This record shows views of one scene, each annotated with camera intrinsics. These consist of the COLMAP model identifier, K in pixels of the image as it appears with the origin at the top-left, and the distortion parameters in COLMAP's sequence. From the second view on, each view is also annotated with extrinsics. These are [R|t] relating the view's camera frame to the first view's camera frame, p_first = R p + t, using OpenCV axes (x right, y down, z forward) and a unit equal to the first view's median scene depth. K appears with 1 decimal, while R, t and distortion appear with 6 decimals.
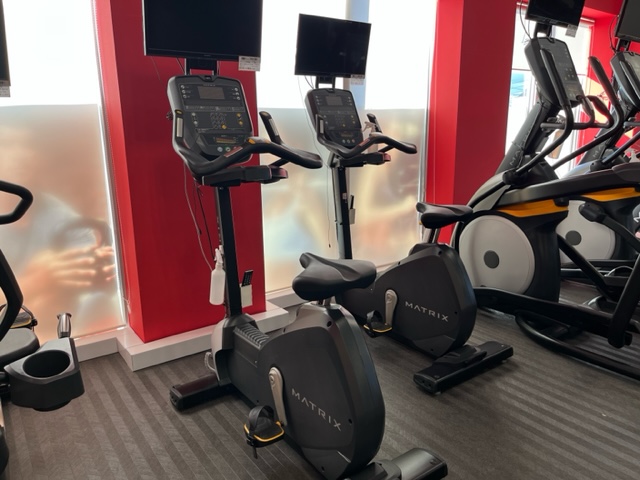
lens RADIAL K [[479.4, 0, 320.0], [0, 479.4, 240.0], [0, 0, 1]] dist [0.011588, -0.032688]
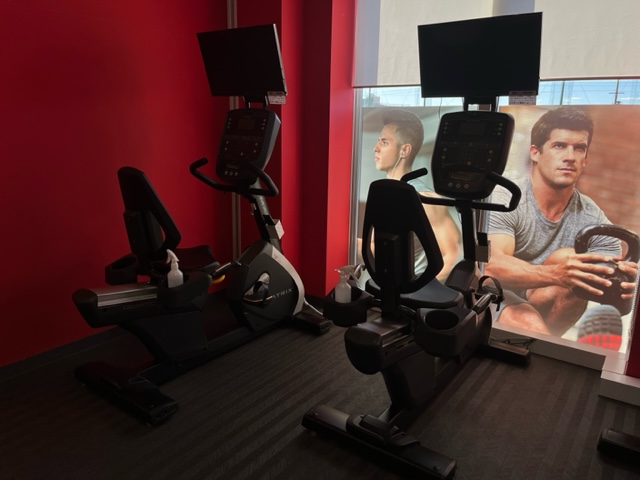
lens RADIAL K [[486.9, 0, 314.2], [0, 486.9, 238.9], [0, 0, 1]] dist [0.008955, -0.000909]
pose [[0.328923, 0.236277, -0.914321, 0.236440], [-0.240792, 0.957176, 0.160727, -0.037681], [0.913142, 0.167294, 0.371731, 0.097474]]
